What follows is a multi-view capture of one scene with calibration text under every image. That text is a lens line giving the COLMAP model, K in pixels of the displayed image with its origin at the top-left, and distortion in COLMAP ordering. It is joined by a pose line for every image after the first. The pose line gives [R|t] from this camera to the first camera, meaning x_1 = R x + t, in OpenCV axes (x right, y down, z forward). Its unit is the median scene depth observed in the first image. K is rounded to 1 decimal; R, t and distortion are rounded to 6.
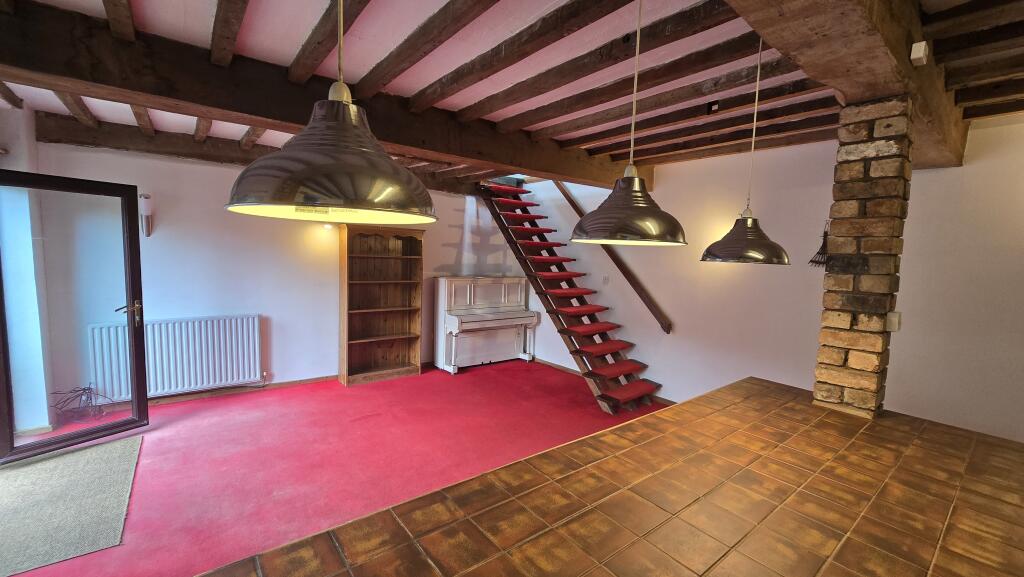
lens RADIAL K [[411.5, 0, 513.4], [0, 411.5, 294.1], [0, 0, 1]] dist [-0.022400, 0.000352]
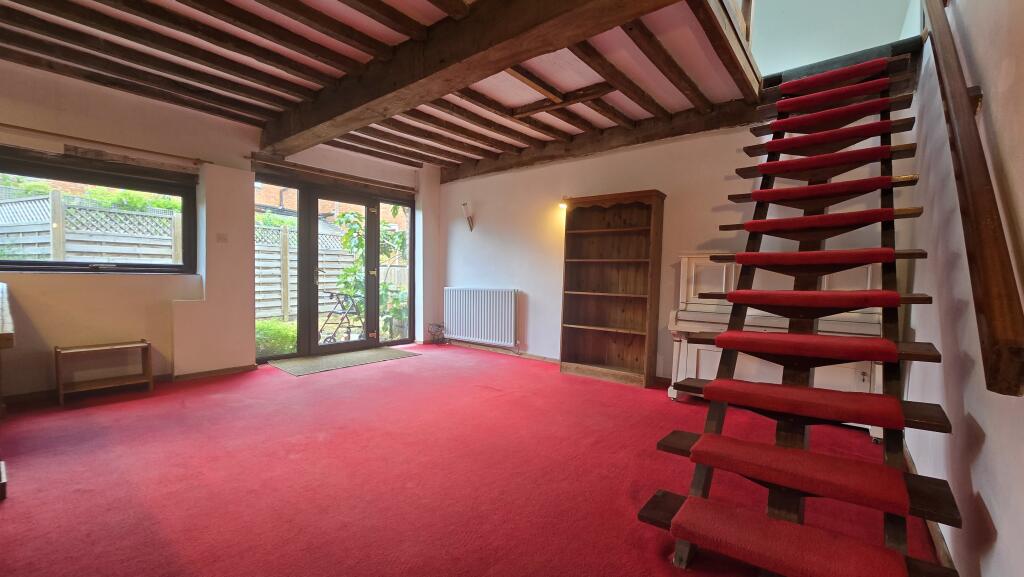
lens RADIAL K [[411.5, 0, 513.4], [0, 411.5, 294.1], [0, 0, 1]] dist [-0.022400, 0.000352]
pose [[0.206663, -0.002750, -0.978408, 0.493861], [-0.106621, 0.993977, -0.025314, 0.085617], [0.972585, 0.109550, 0.205126, 0.700709]]
